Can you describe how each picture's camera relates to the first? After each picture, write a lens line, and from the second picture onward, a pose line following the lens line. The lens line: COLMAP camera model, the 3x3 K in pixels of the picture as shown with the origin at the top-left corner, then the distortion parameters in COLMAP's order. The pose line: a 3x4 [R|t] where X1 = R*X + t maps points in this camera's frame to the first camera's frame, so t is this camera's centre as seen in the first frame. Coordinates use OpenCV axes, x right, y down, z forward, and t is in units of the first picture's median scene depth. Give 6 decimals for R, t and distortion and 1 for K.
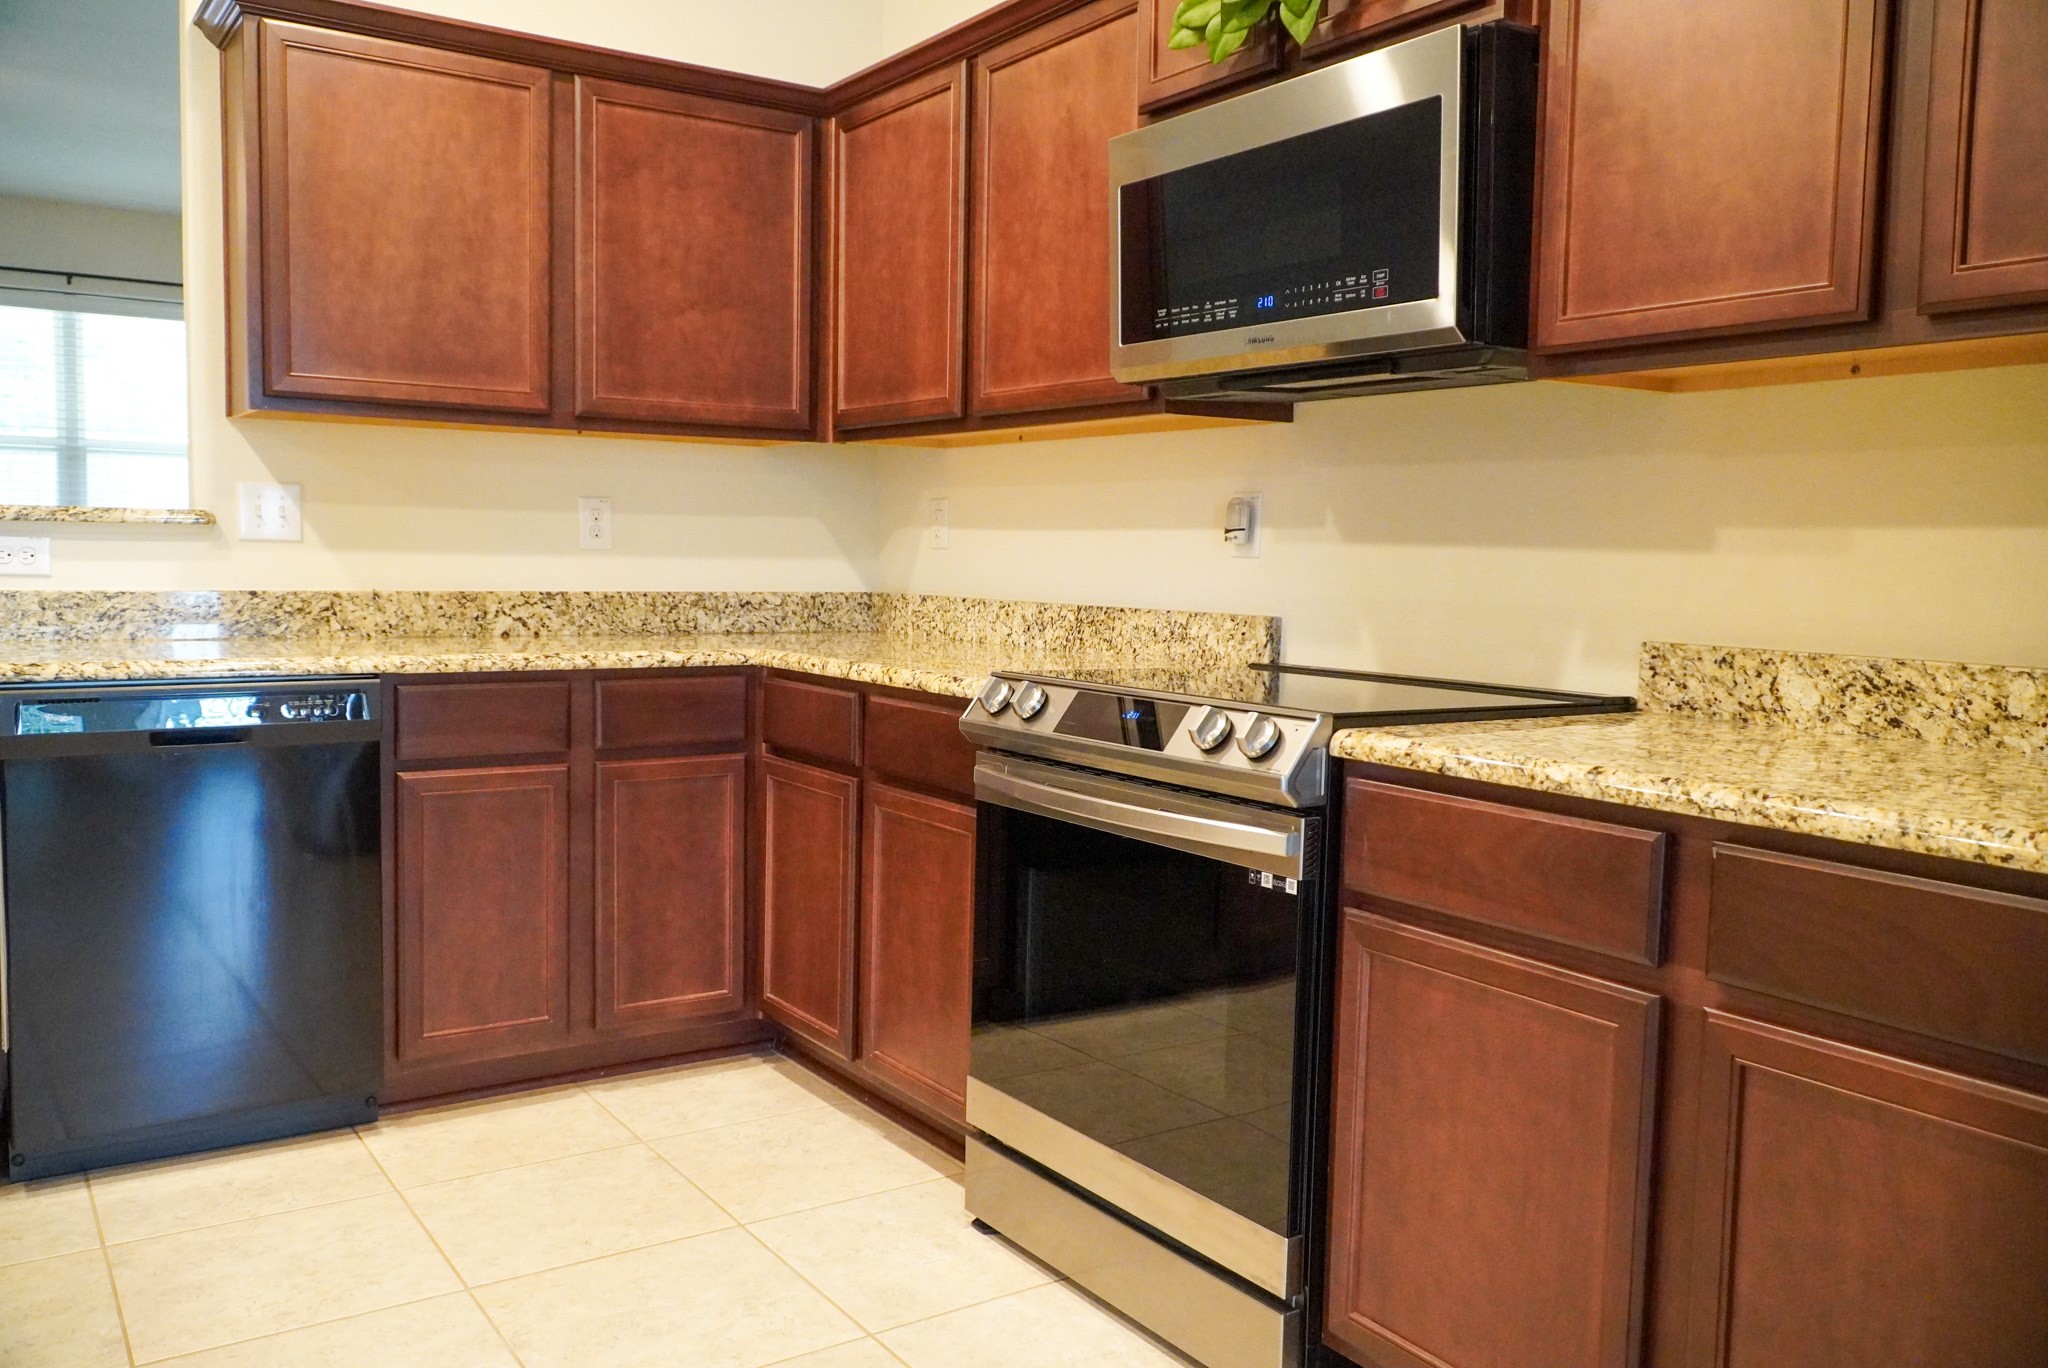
lens RADIAL K [[1626.5, 0, 1015.0], [0, 1626.5, 681.5], [0, 0, 1]] dist [0.003795, 0.005070]
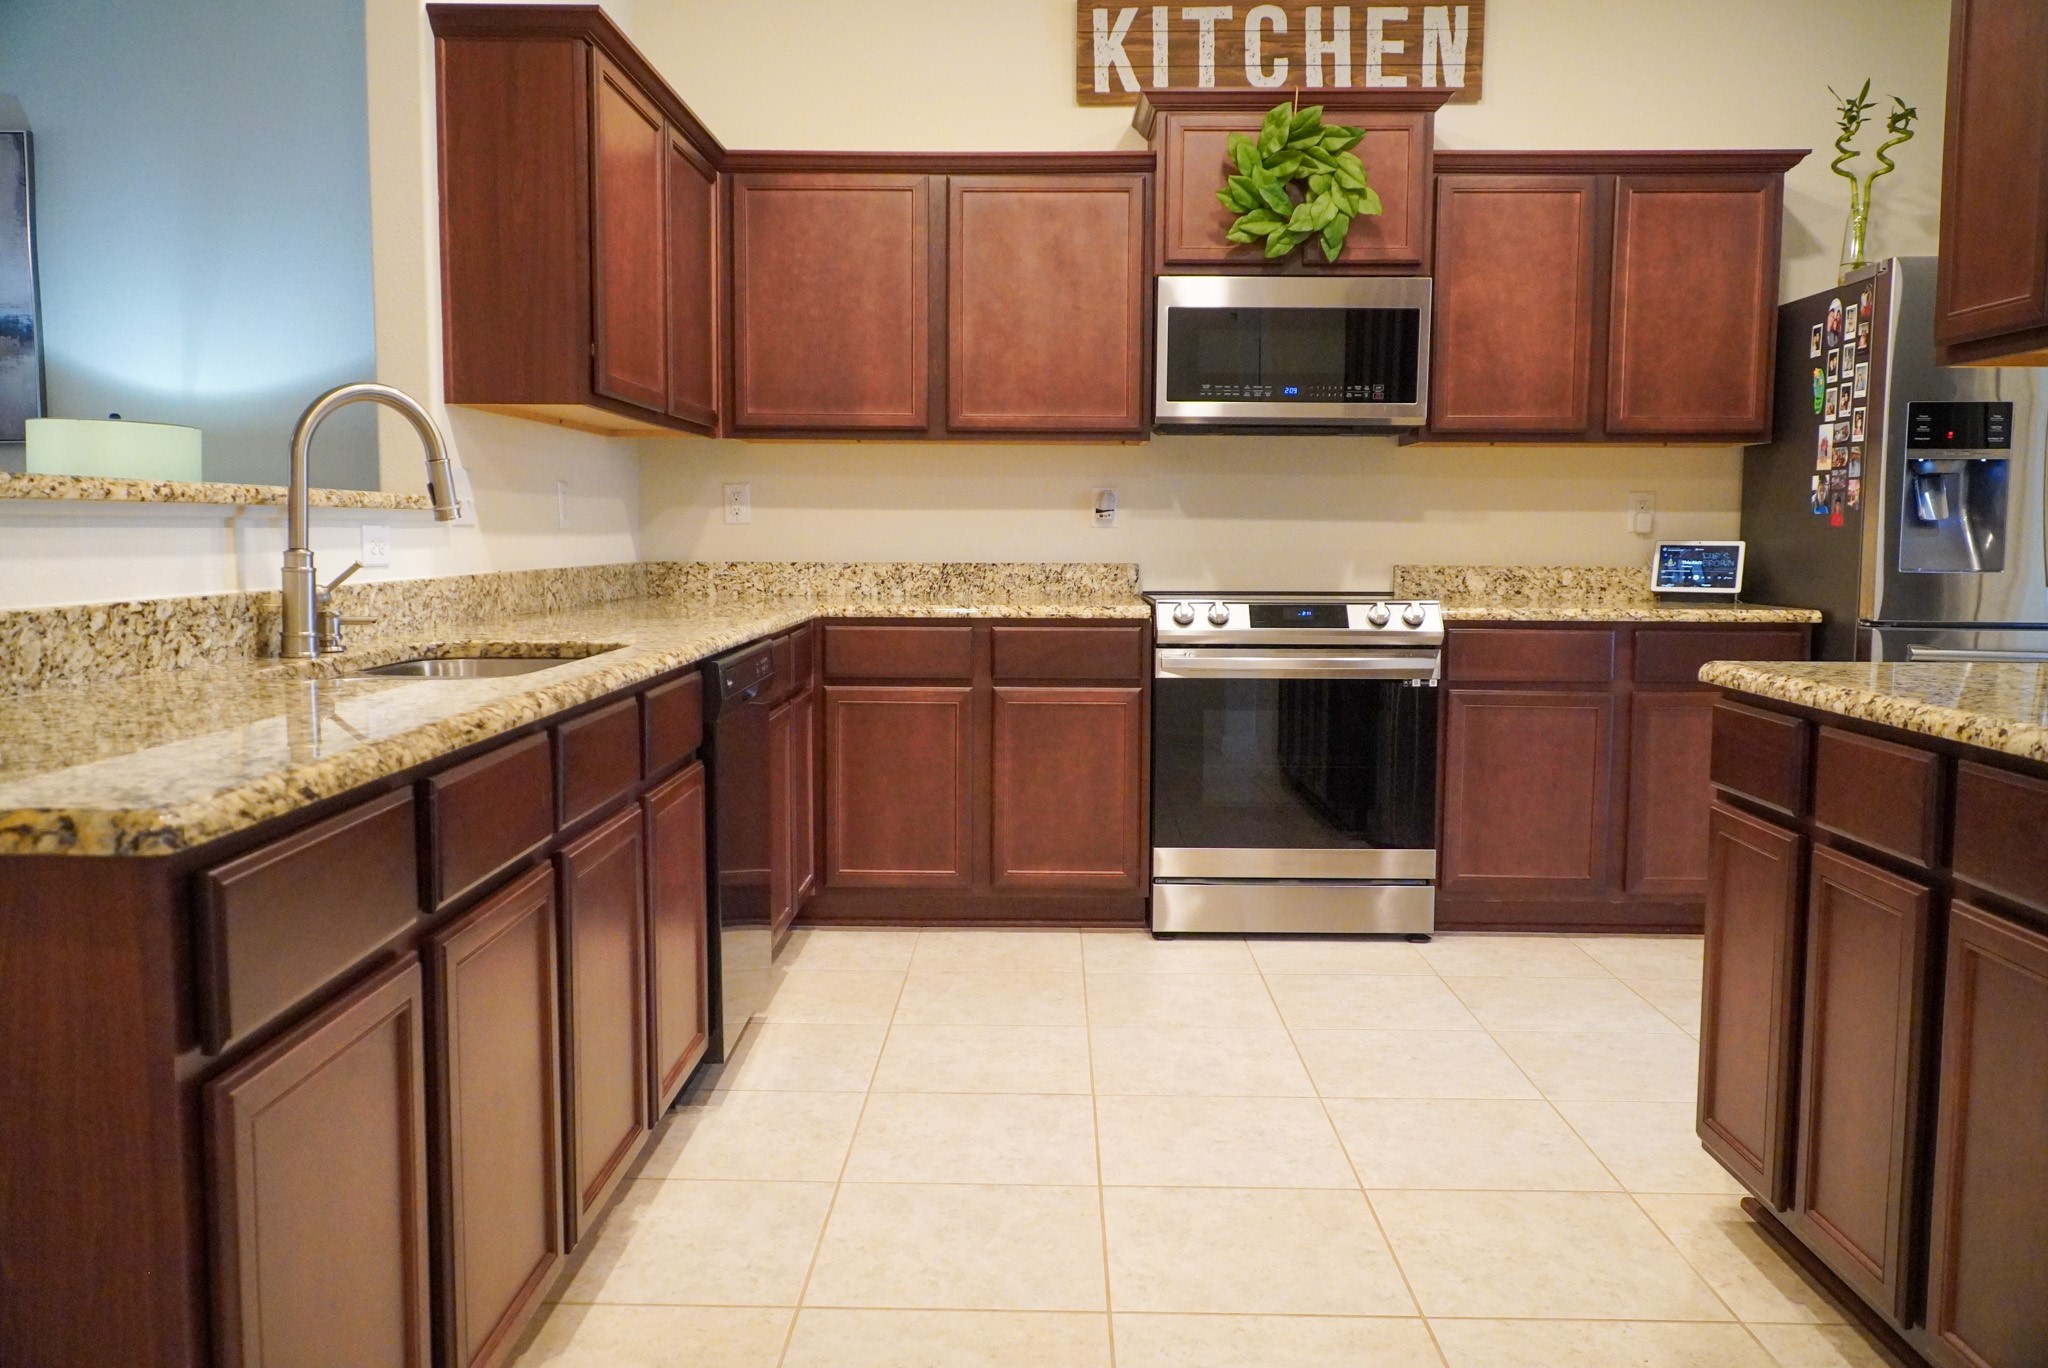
lens RADIAL K [[1626.5, 0, 1015.0], [0, 1626.5, 681.5], [0, 0, 1]] dist [0.003795, 0.005070]
pose [[0.571687, -0.092212, 0.815273, -1.256690], [0.072065, 0.995467, 0.062060, -0.031455], [-0.817301, 0.023274, 0.575741, 0.152813]]
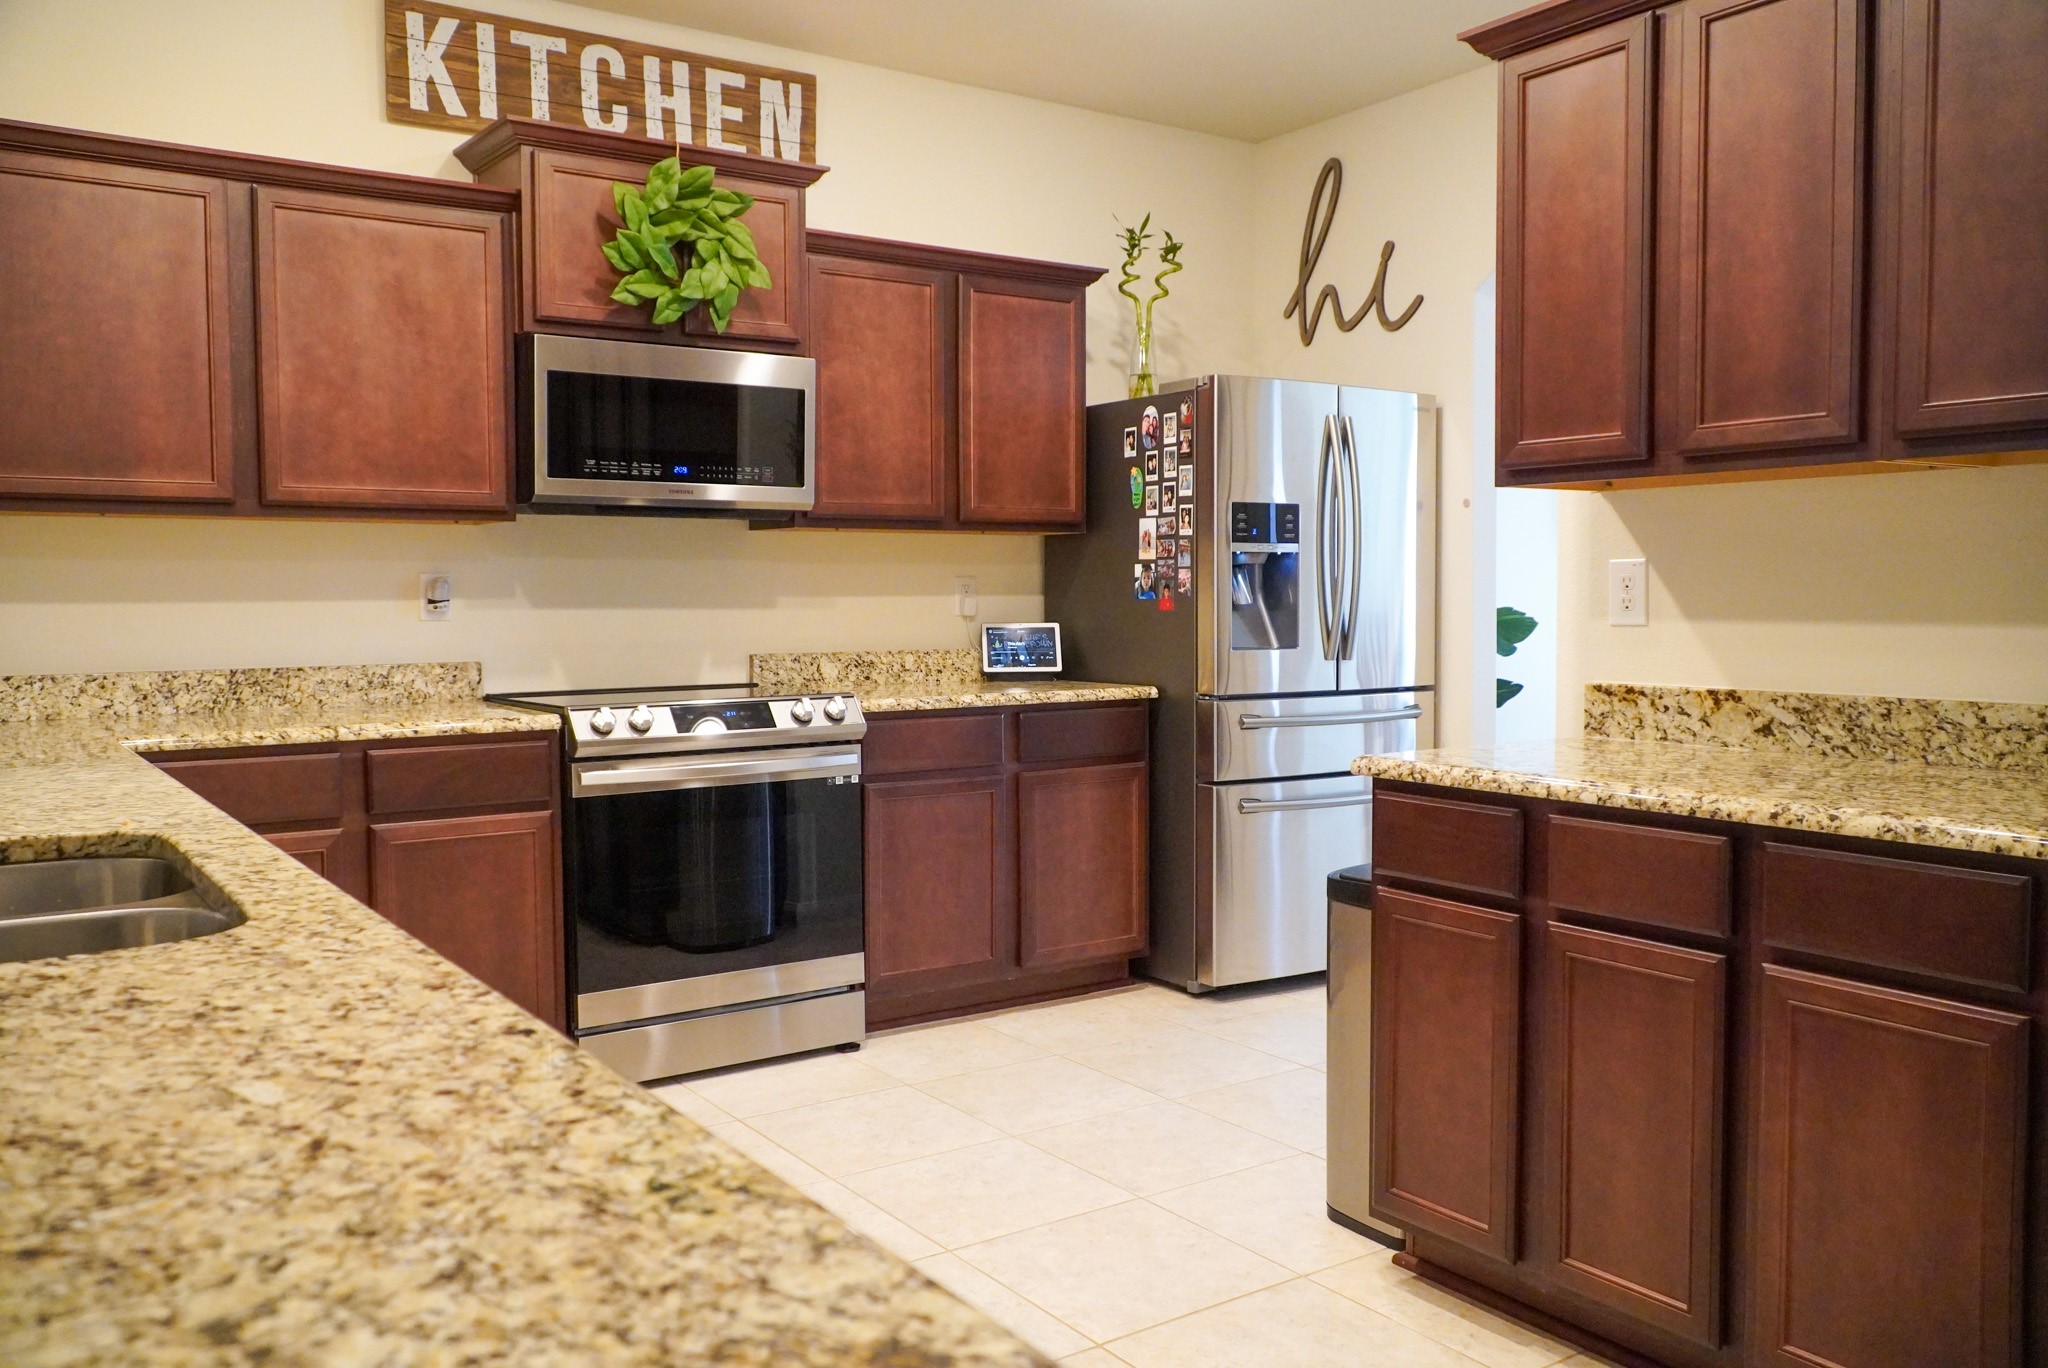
lens RADIAL K [[1626.5, 0, 1015.0], [0, 1626.5, 681.5], [0, 0, 1]] dist [0.003795, 0.005070]
pose [[-0.015545, -0.074286, 0.997116, -1.247502], [0.085178, 0.993513, 0.075345, -0.088624], [-0.996244, 0.086104, -0.009116, 0.545179]]
